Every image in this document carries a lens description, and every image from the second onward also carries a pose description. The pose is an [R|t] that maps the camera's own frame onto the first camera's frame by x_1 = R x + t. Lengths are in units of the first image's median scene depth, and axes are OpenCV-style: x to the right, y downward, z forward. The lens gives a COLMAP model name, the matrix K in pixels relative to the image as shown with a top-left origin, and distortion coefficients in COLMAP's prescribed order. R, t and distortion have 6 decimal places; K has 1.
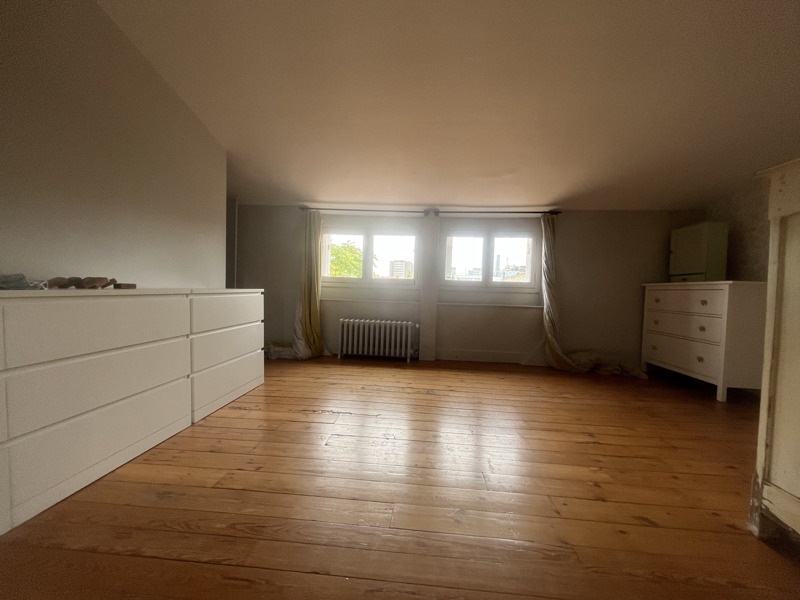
lens RADIAL K [[322.0, 0, 400.0], [0, 322.0, 300.0], [0, 0, 1]] dist [-0.004403, -0.000428]
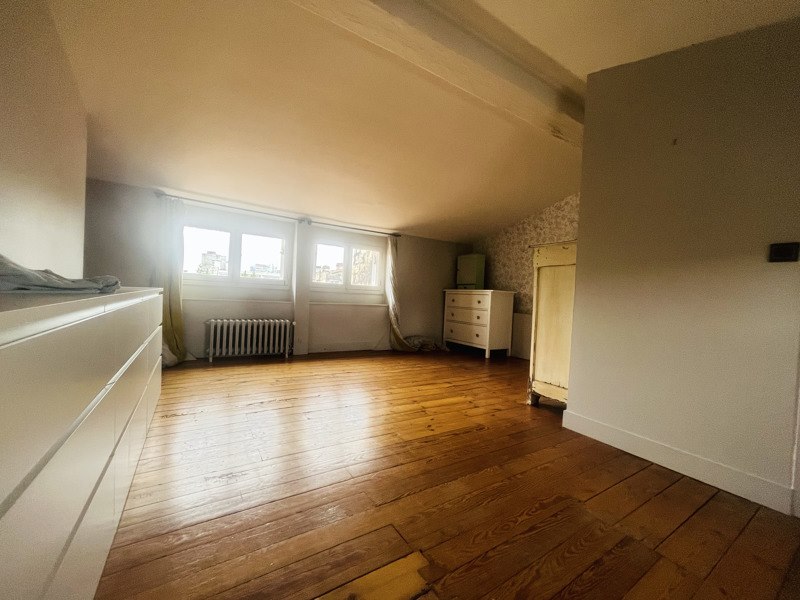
lens RADIAL K [[322.0, 0, 400.0], [0, 322.0, 300.0], [0, 0, 1]] dist [-0.004403, -0.000428]
pose [[0.797052, 0.002190, 0.603907, -0.343237], [-0.005896, 0.999974, 0.004156, -0.006644], [-0.603882, -0.006874, 0.797044, -0.092405]]
